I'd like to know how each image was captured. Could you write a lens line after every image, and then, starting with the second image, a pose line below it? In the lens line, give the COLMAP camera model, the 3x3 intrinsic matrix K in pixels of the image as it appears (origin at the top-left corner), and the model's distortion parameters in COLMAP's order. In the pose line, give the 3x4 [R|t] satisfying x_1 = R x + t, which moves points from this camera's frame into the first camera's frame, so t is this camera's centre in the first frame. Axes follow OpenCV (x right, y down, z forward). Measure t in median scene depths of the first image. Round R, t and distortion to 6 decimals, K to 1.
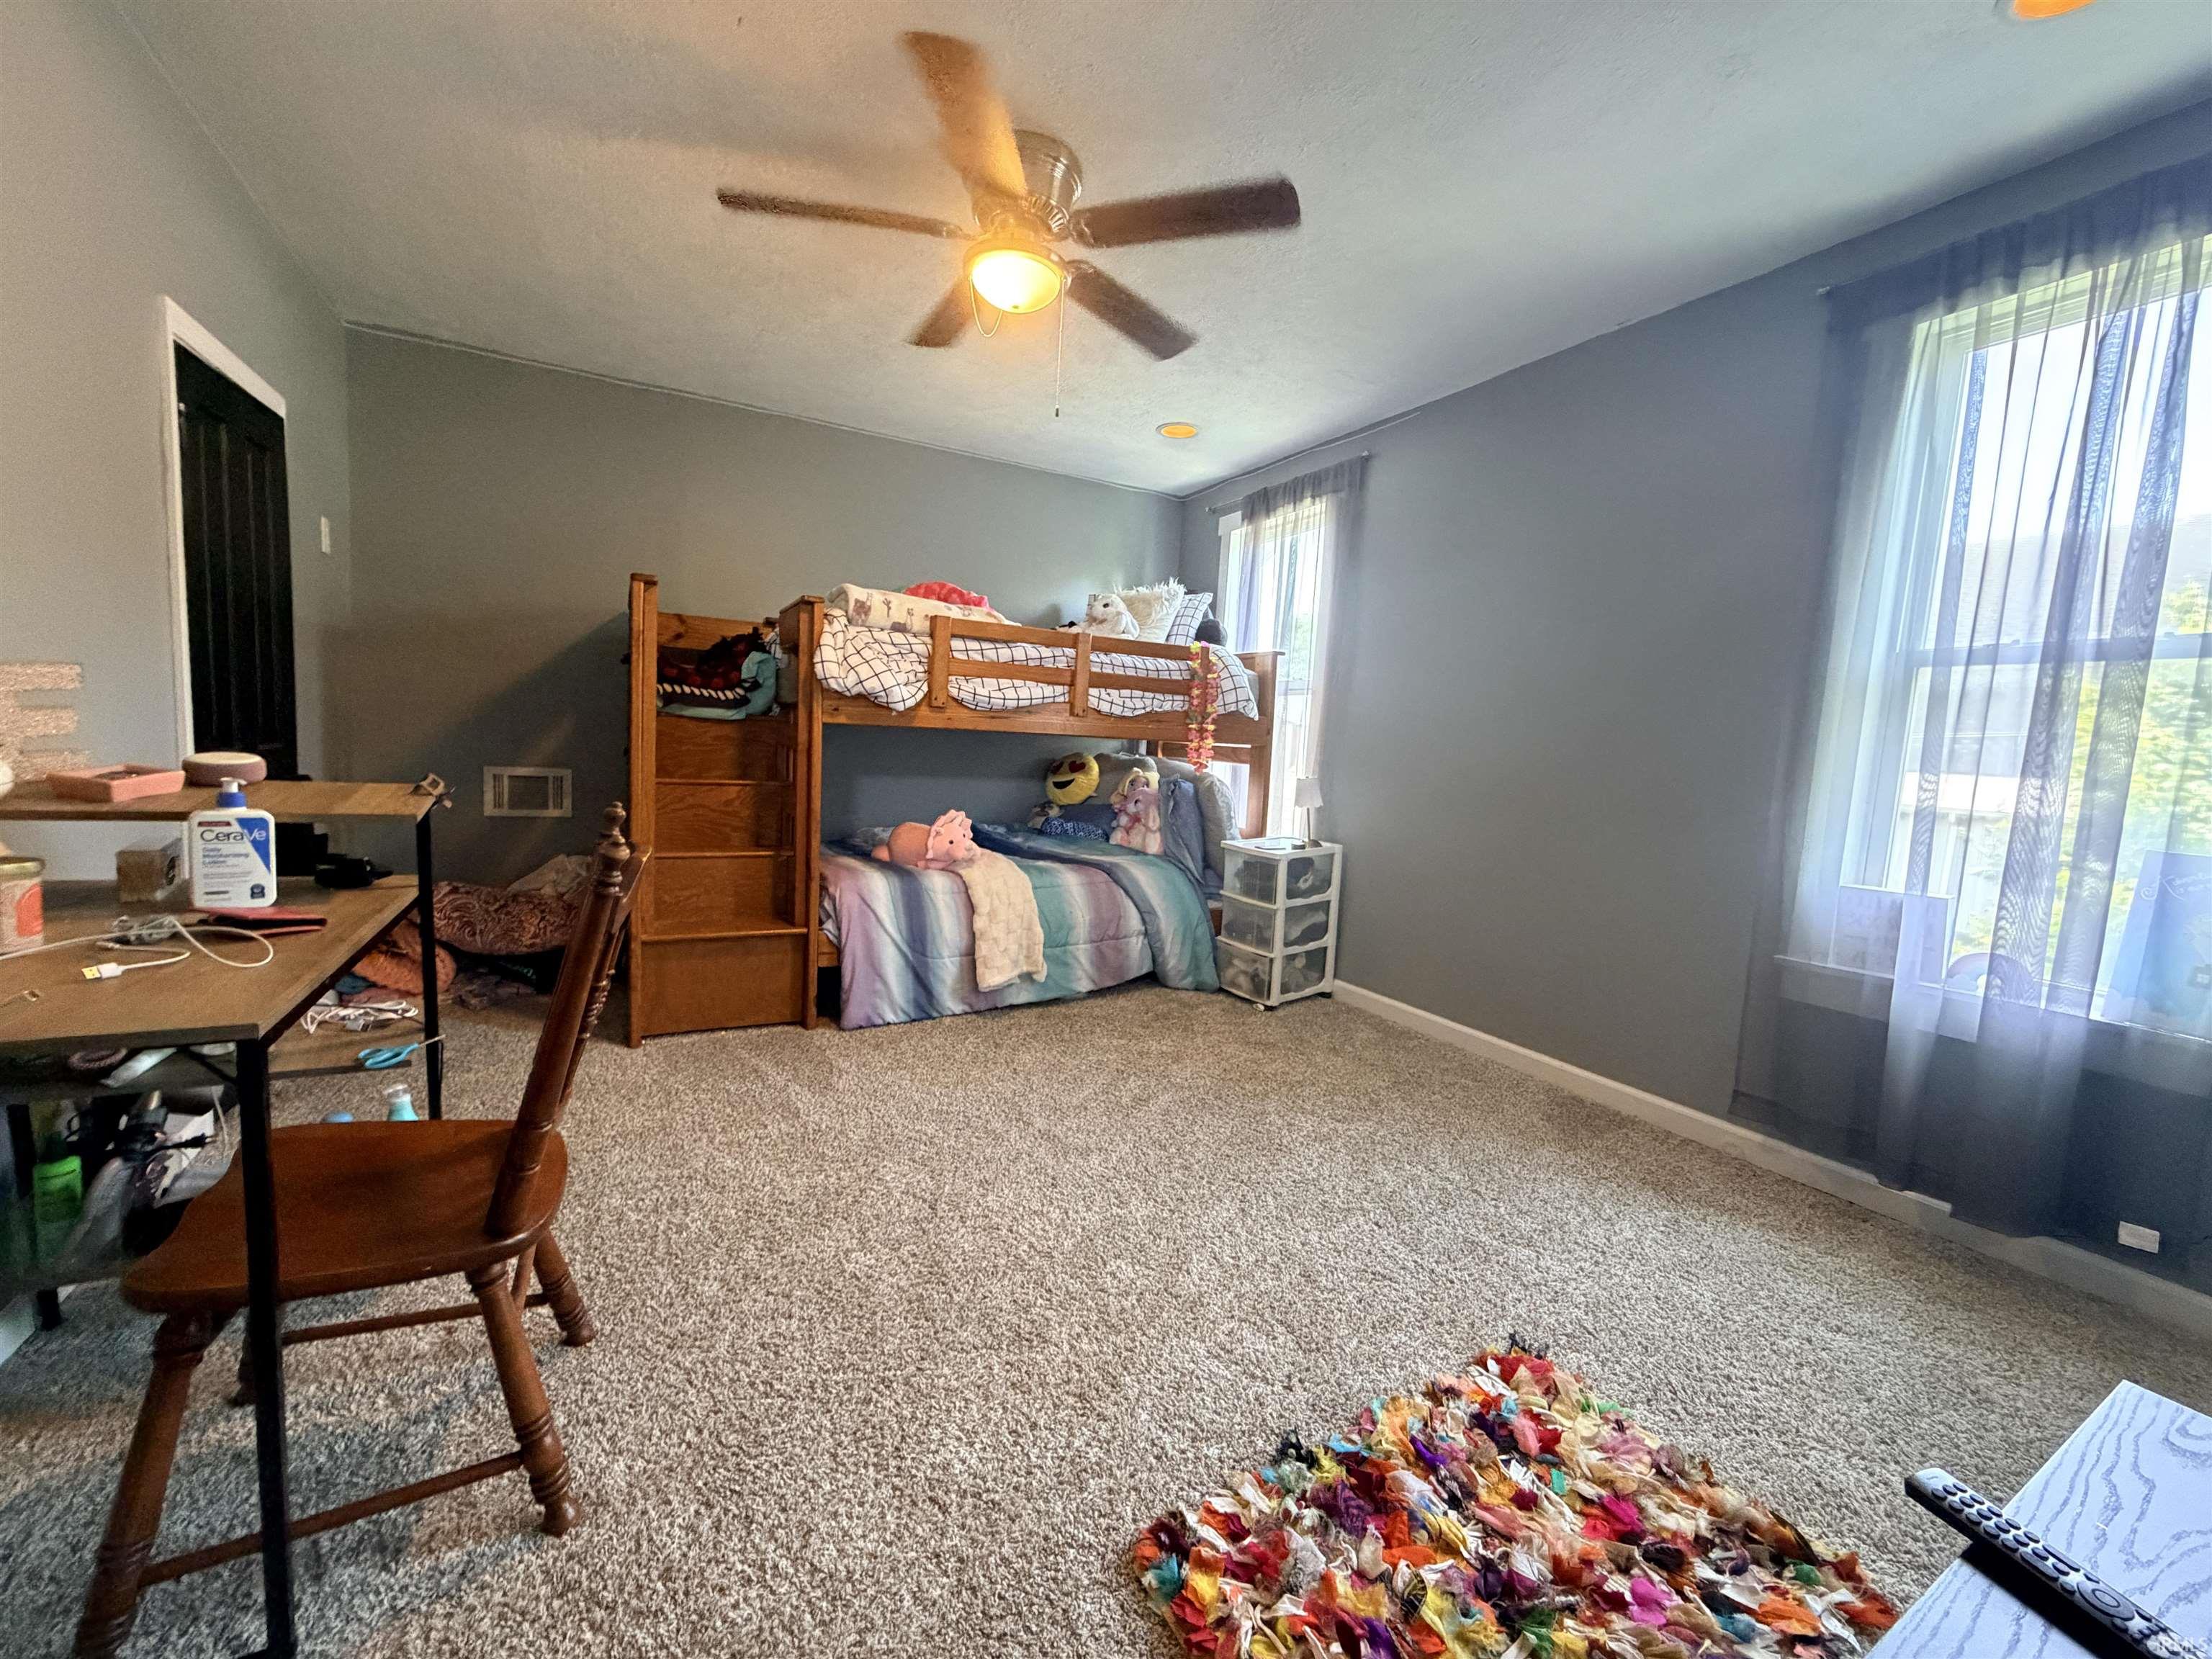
lens RADIAL K [[880.7, 0, 1099.0], [0, 880.7, 828.5], [0, 0, 1]] dist [-0.001290, 0.000264]
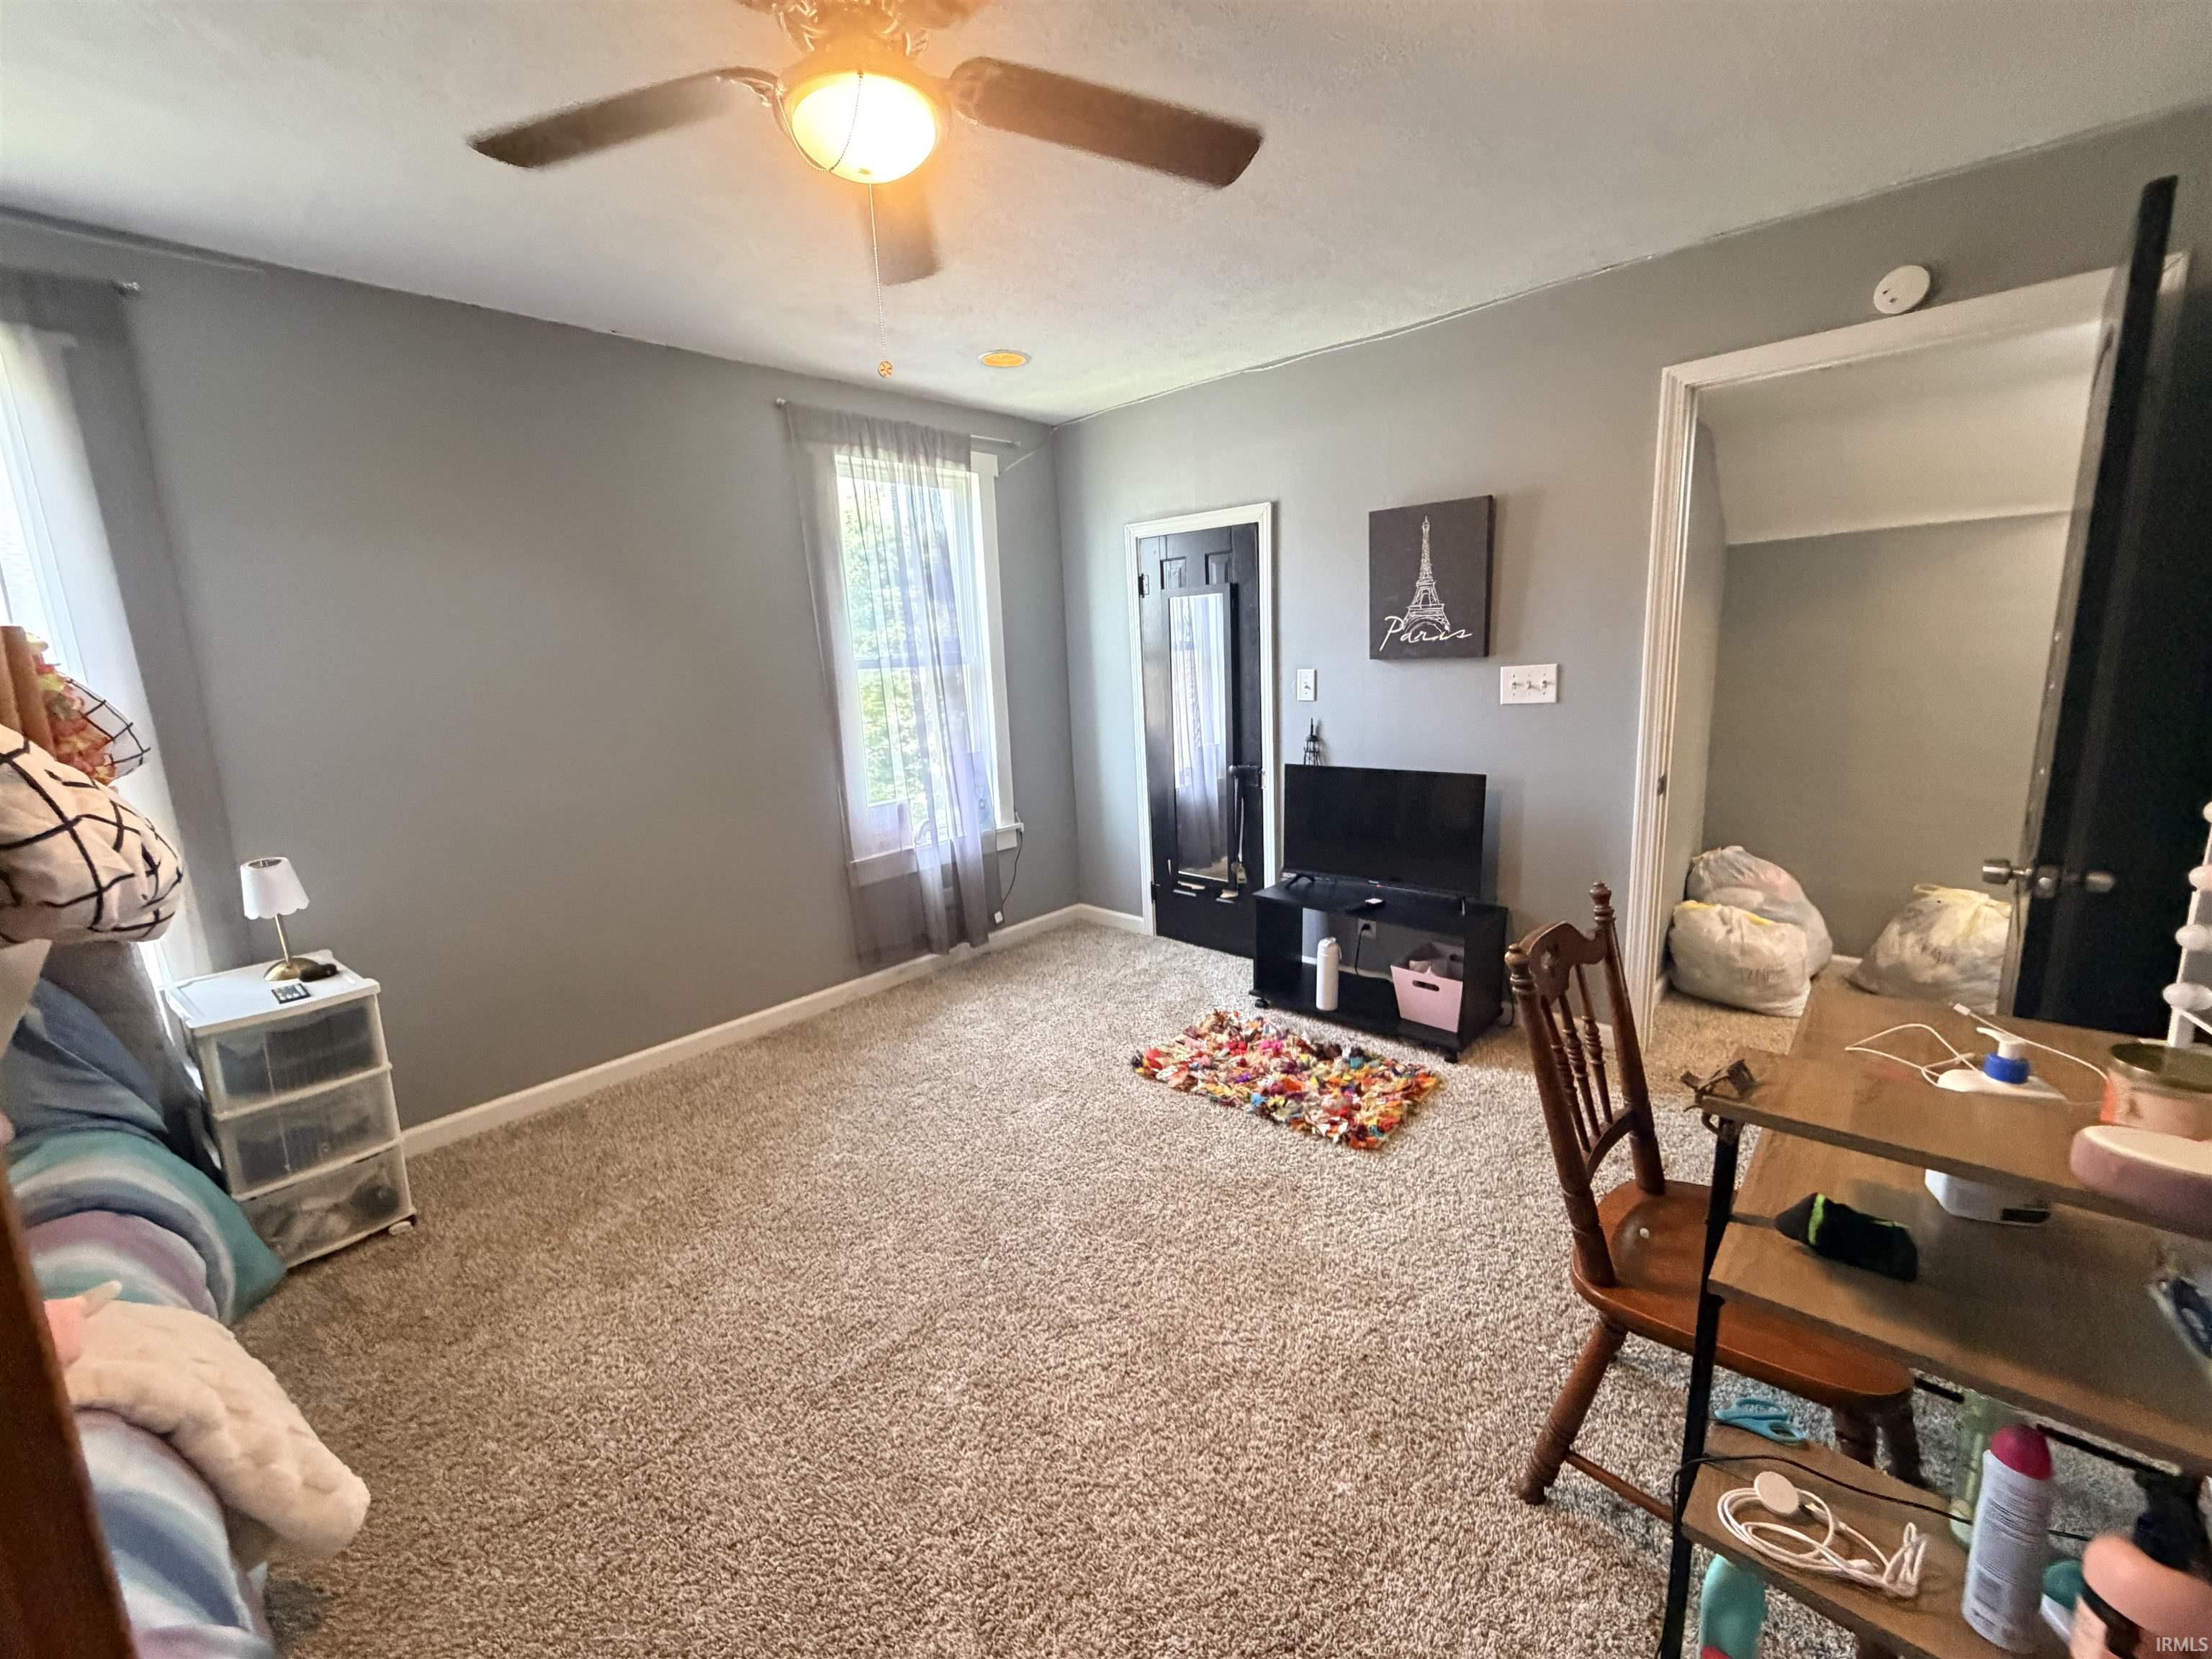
lens RADIAL K [[880.7, 0, 1099.0], [0, 880.7, 828.5], [0, 0, 1]] dist [-0.001290, 0.000264]
pose [[-0.319227, -0.216418, 0.922636, -0.747541], [0.125930, 0.955254, 0.267640, -0.260918], [-0.939274, 0.201625, -0.277690, 1.012334]]
